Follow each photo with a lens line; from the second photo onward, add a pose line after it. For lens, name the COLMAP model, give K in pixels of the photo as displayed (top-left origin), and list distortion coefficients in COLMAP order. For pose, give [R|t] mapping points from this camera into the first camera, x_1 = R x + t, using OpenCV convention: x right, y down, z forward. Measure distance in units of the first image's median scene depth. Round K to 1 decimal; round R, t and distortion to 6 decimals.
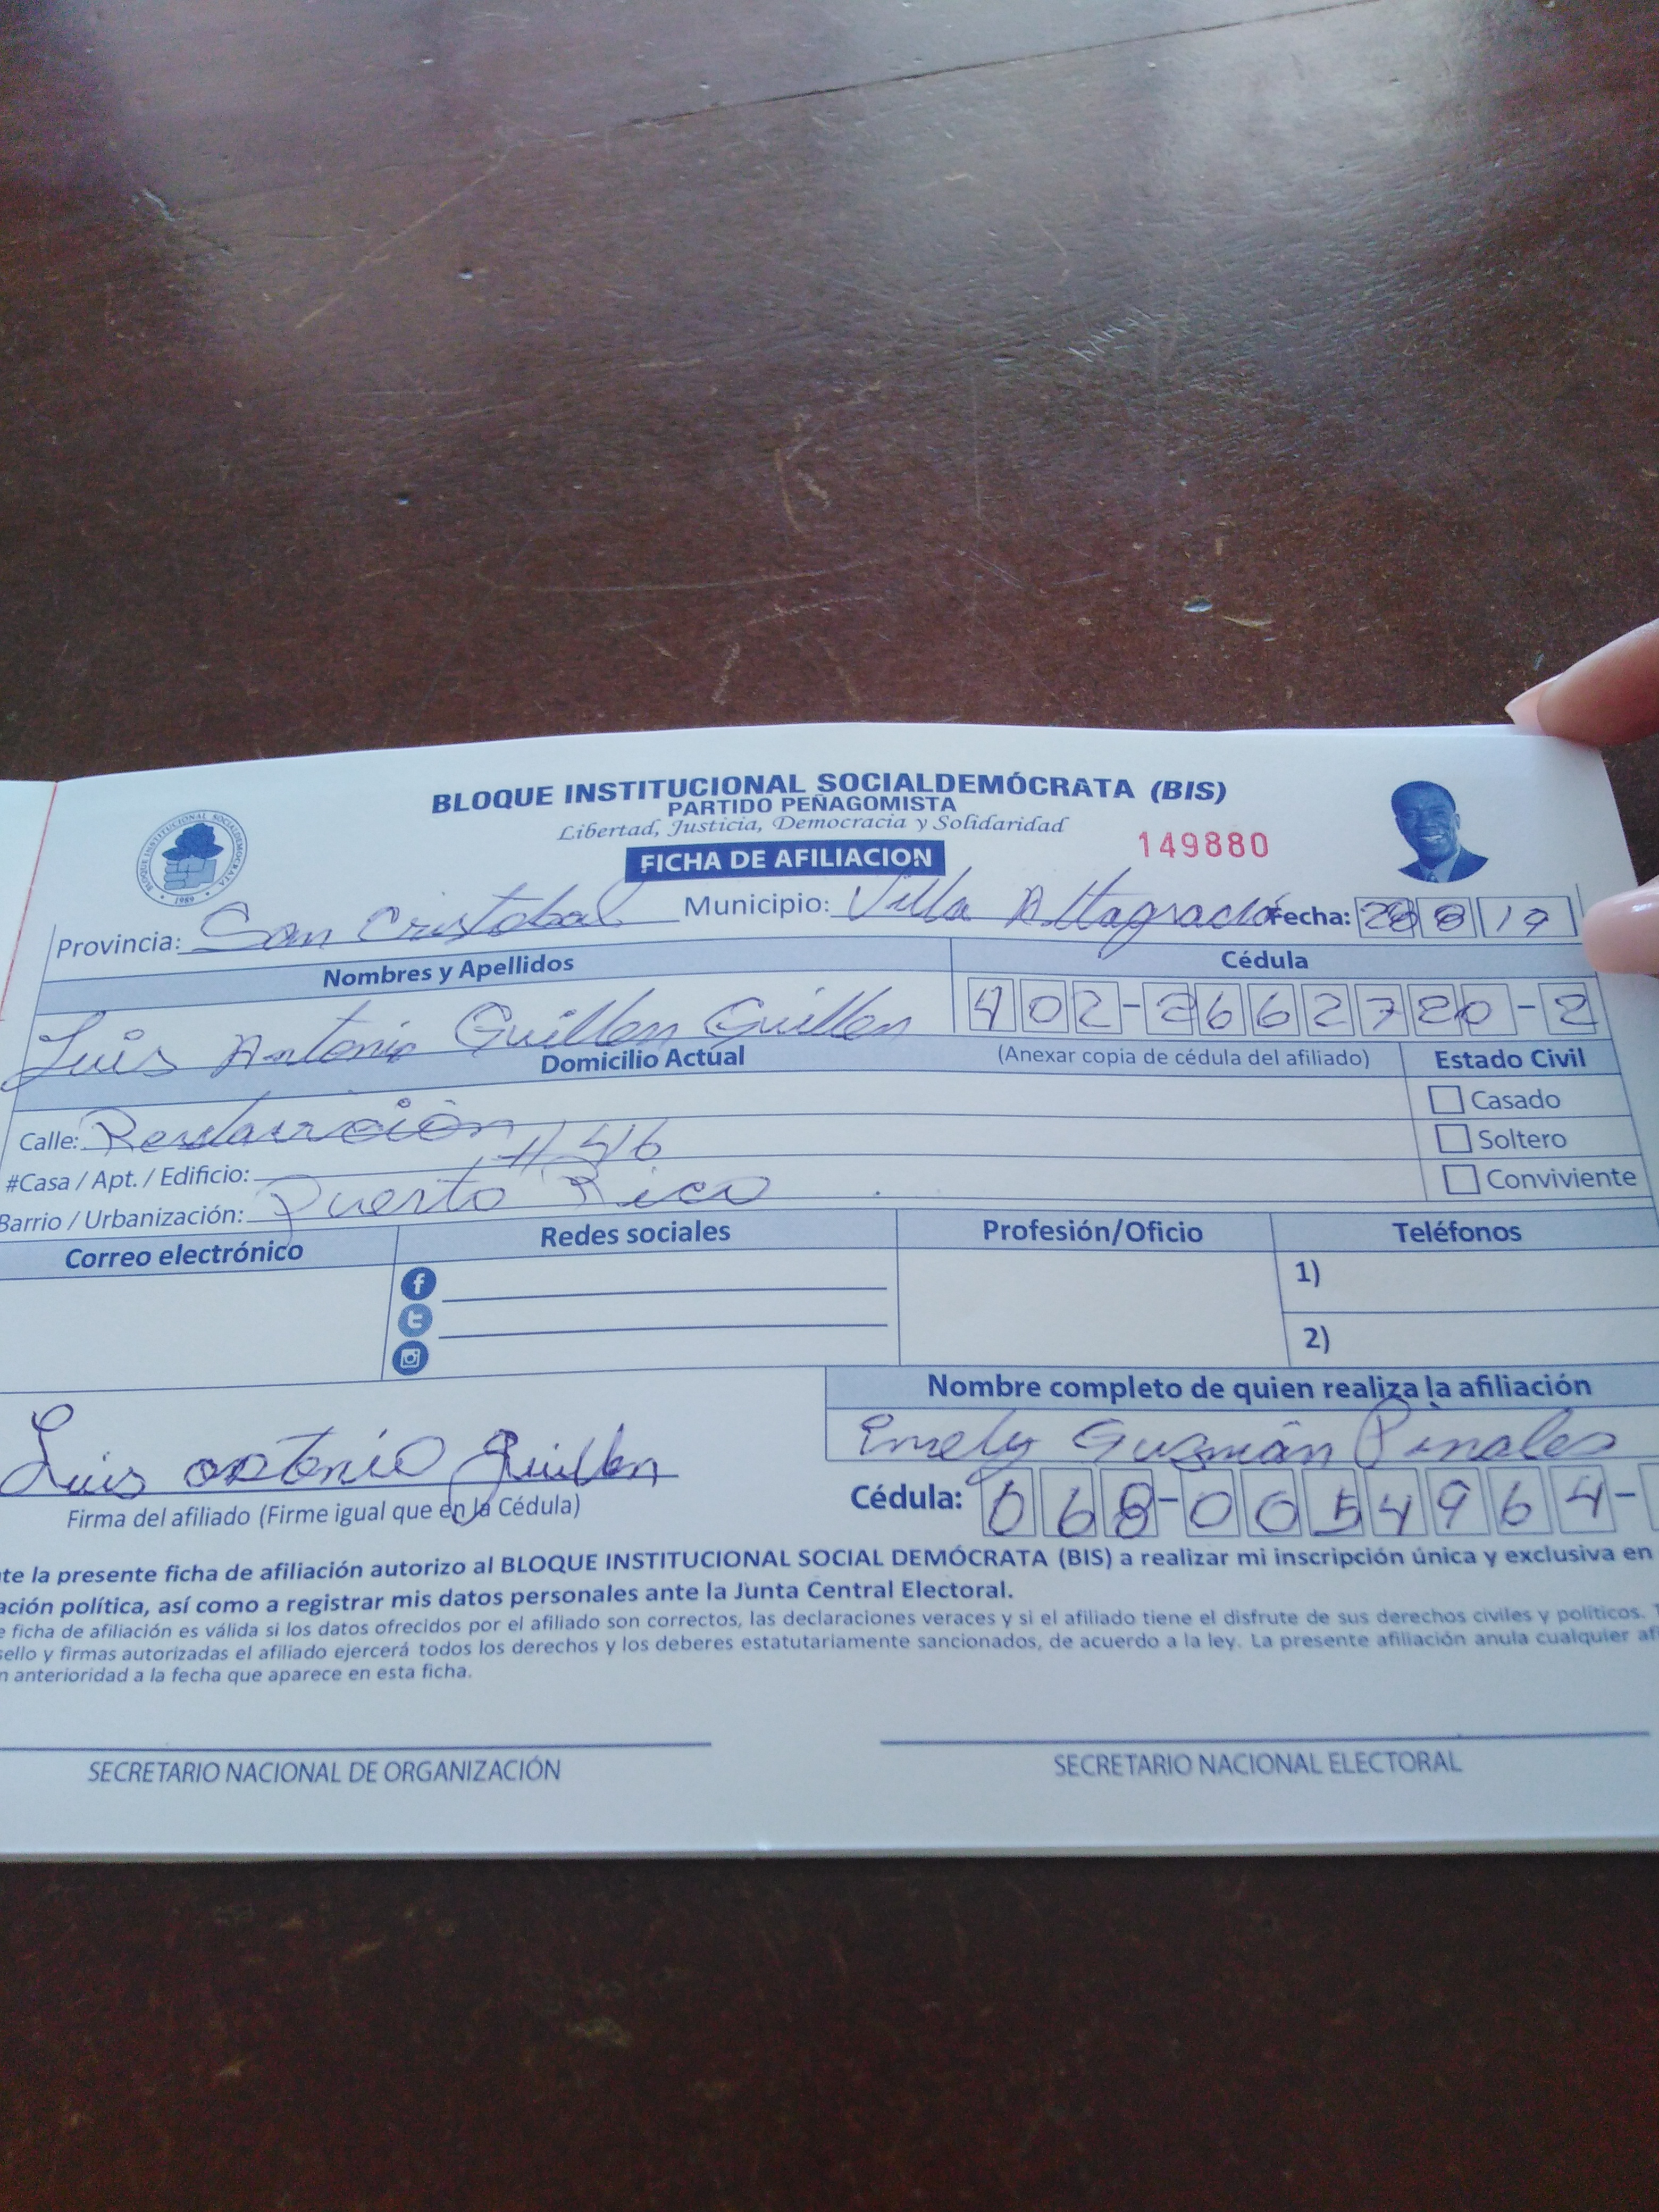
lens RADIAL K [[1610.4, 0, 840.6], [0, 1610.4, 1089.8], [0, 0, 1]] dist [0.086087, -0.212658]
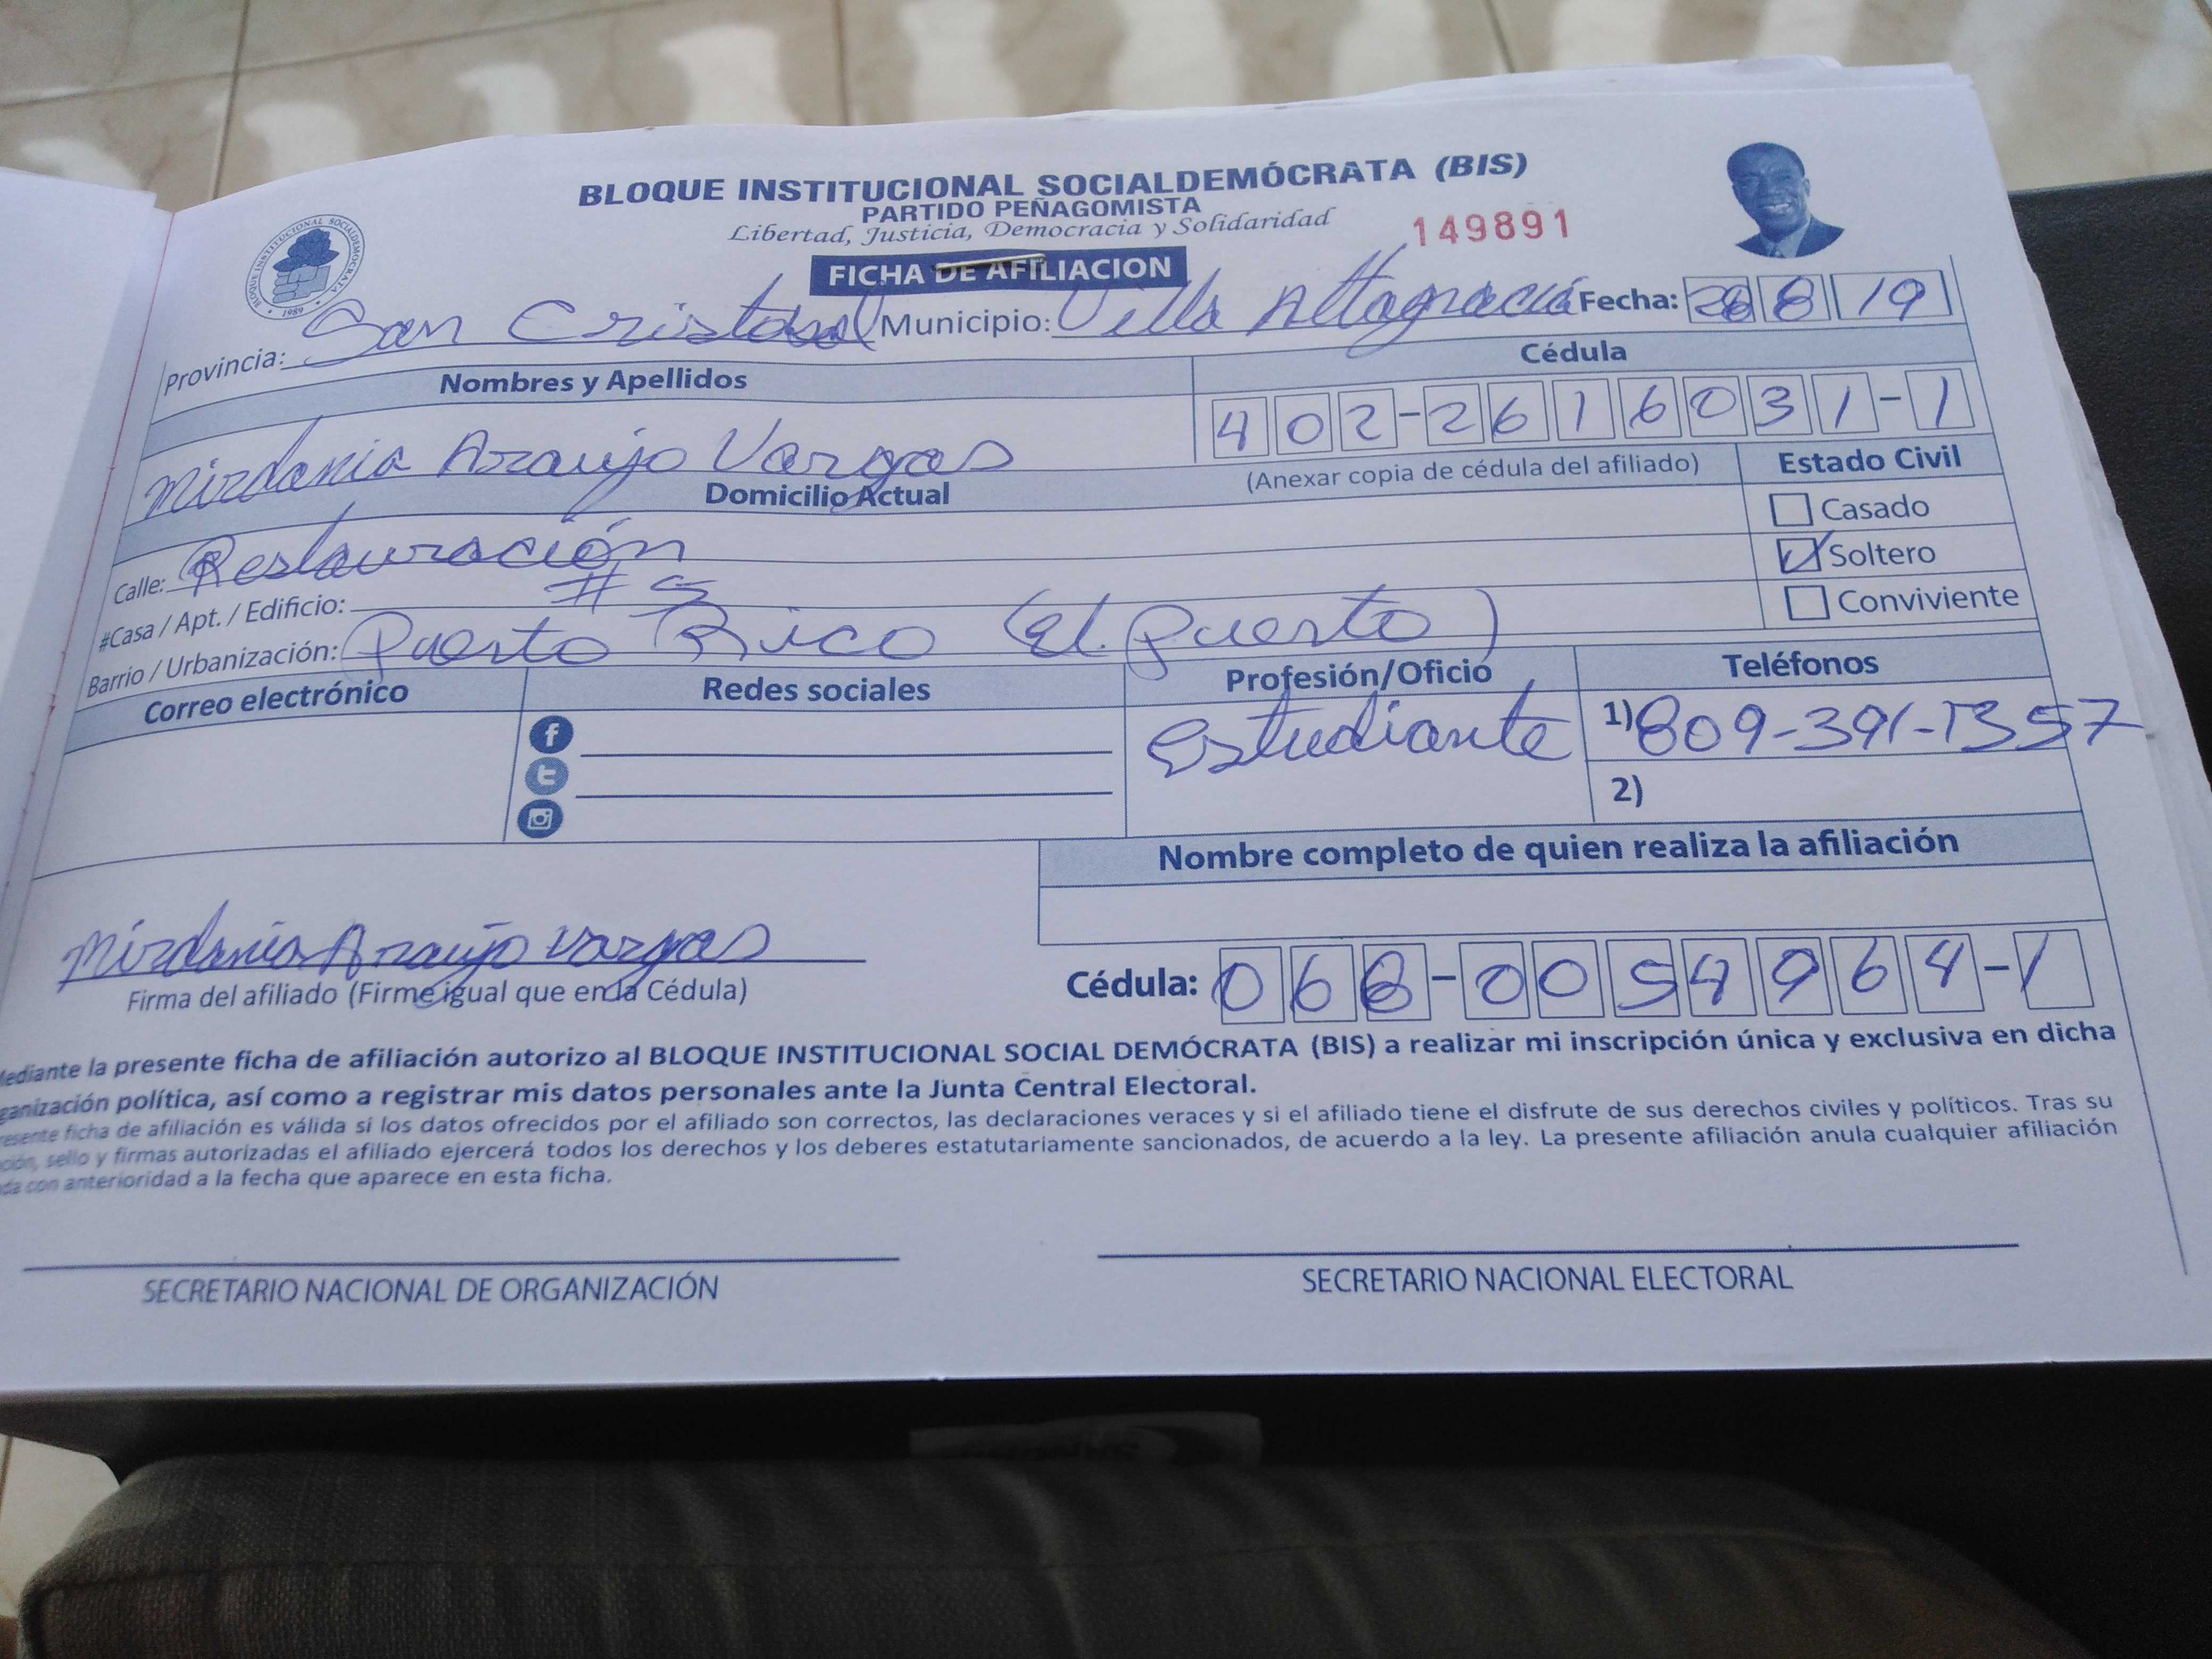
lens RADIAL K [[1616.5, 0, 1104.3], [0, 1616.5, 832.8], [0, 0, 1]] dist [0.089578, -0.205358]
pose [[0.999917, 0.003351, 0.012426, 0.014474], [-0.004676, 0.994123, 0.108155, 0.076909], [-0.011991, -0.108205, 0.994056, 0.153662]]
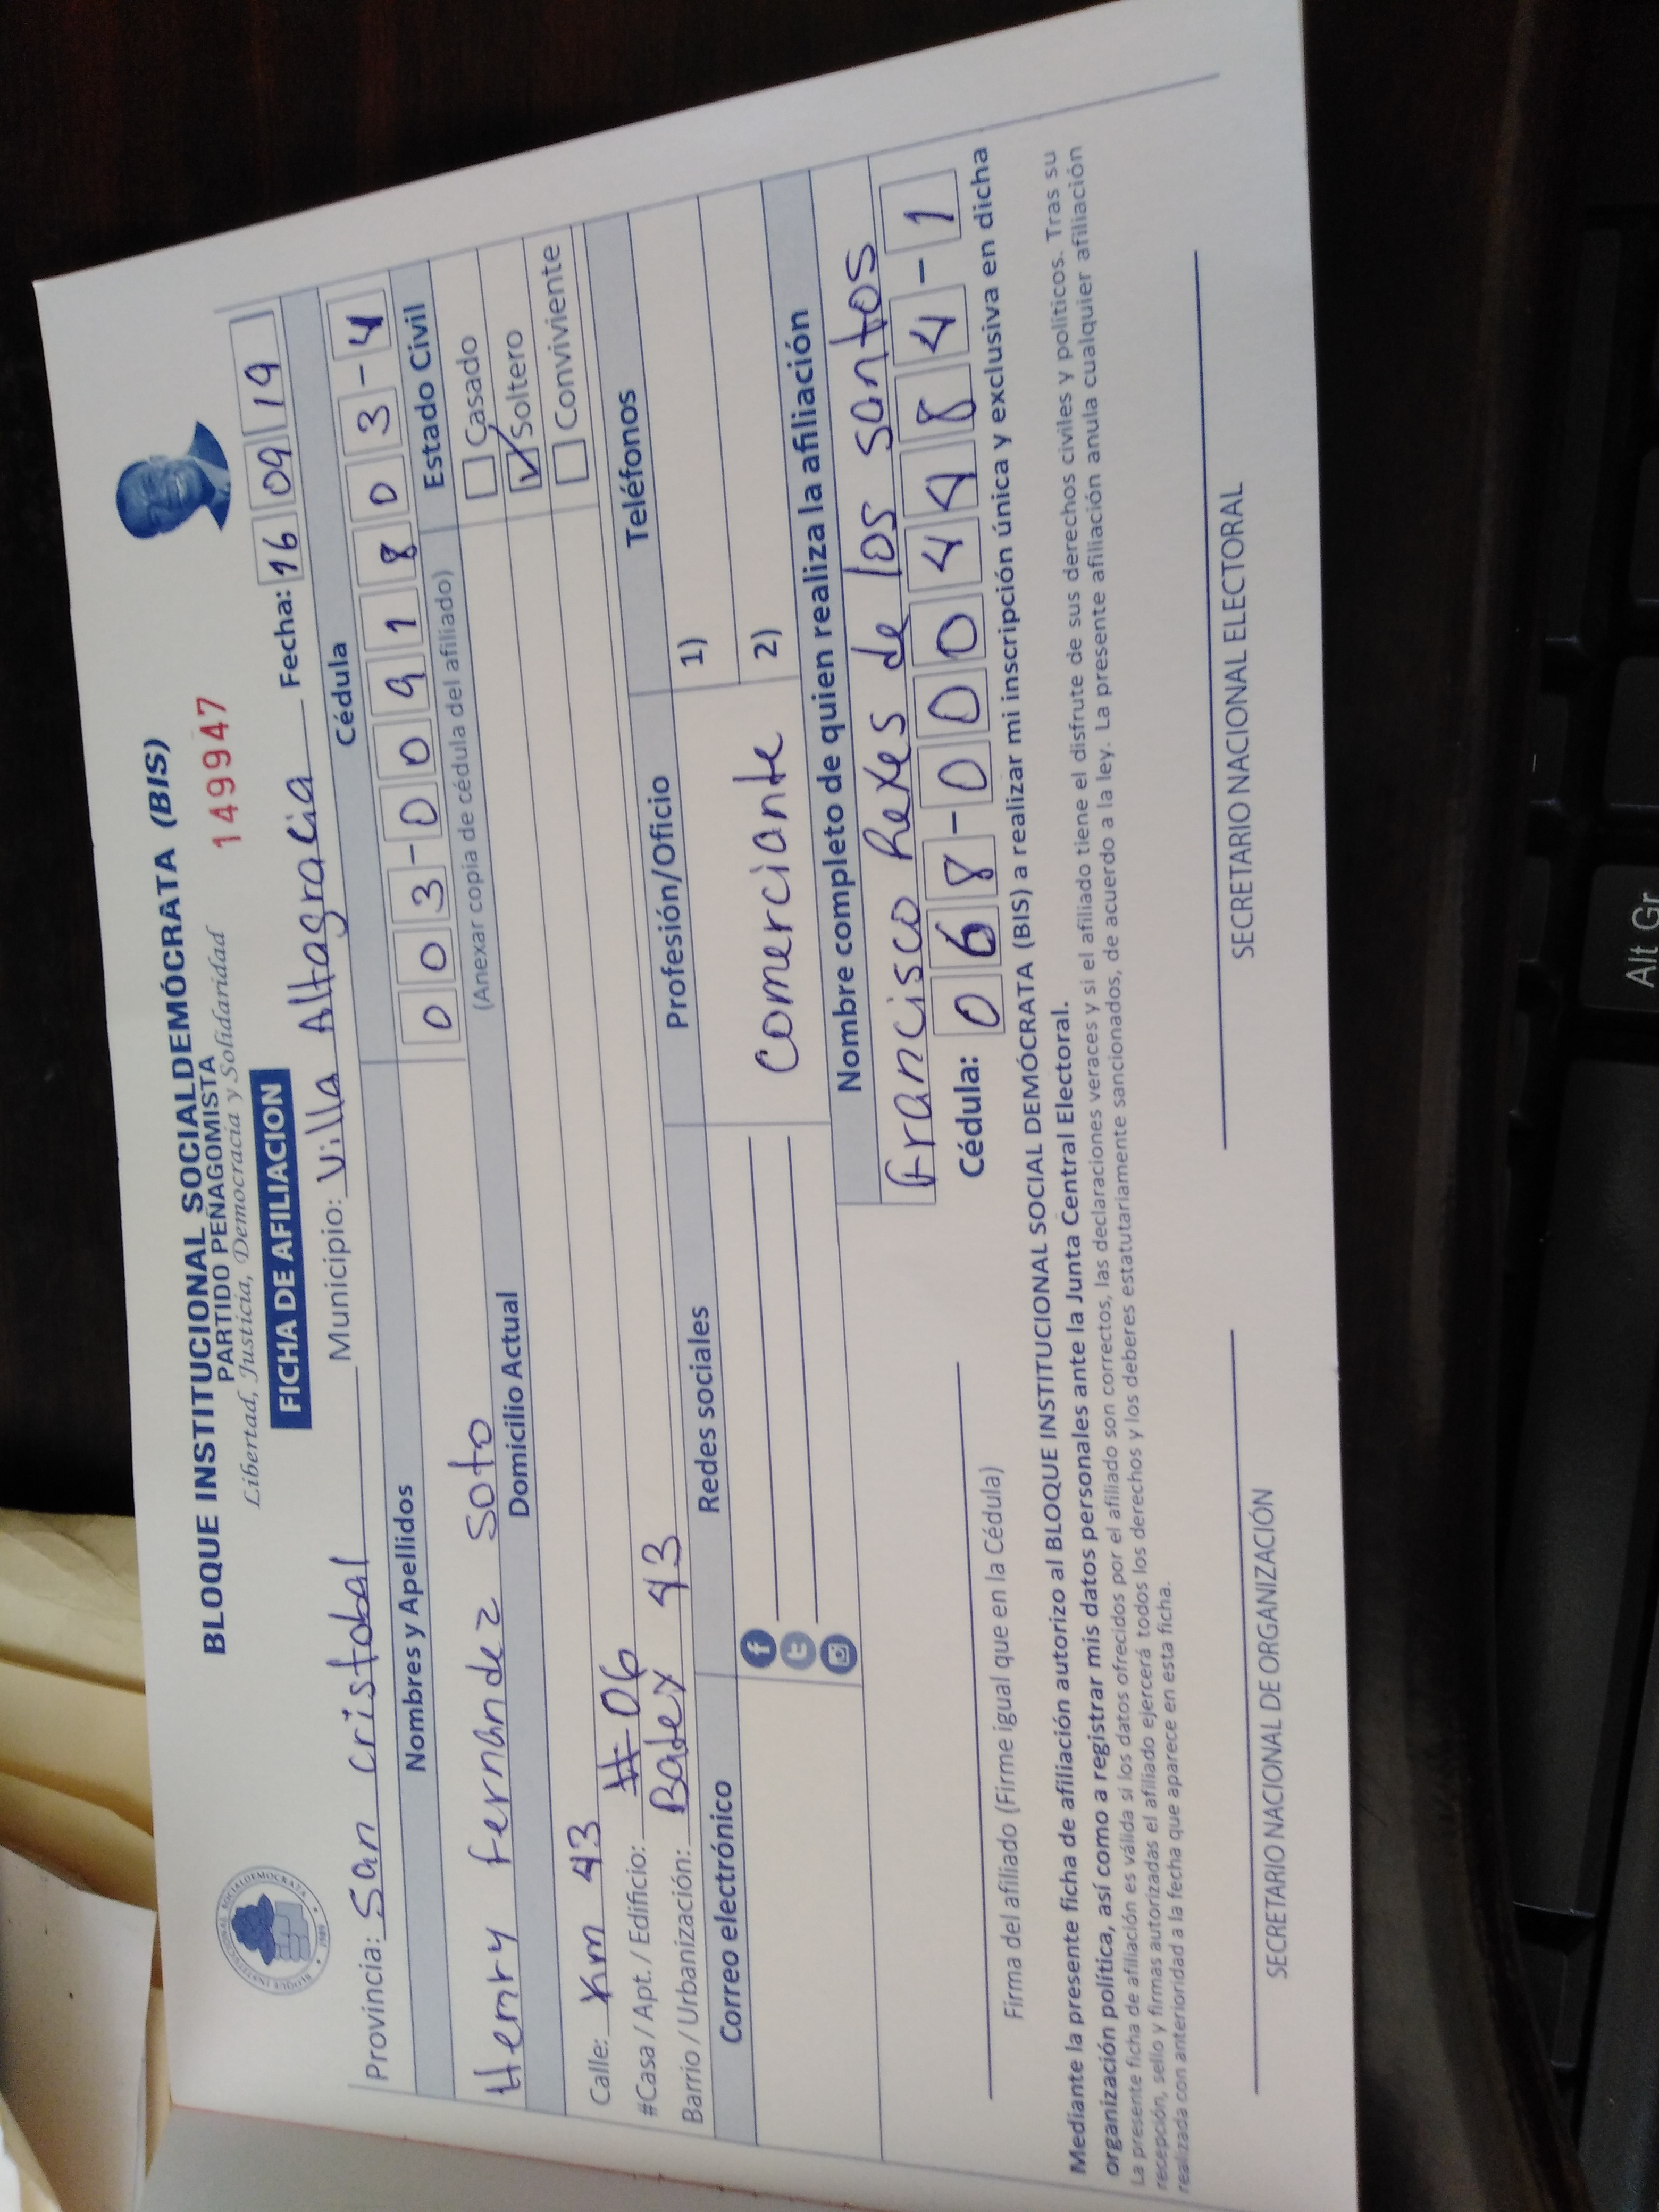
lens RADIAL K [[1645.4, 0, 828.2], [0, 1645.4, 1107.4], [0, 0, 1]] dist [0.093775, -0.241134]
pose [[-0.001871, -0.999178, 0.040492, 0.007012], [0.990638, 0.003676, 0.136464, 0.037578], [-0.136500, 0.040369, 0.989817, 0.076119]]
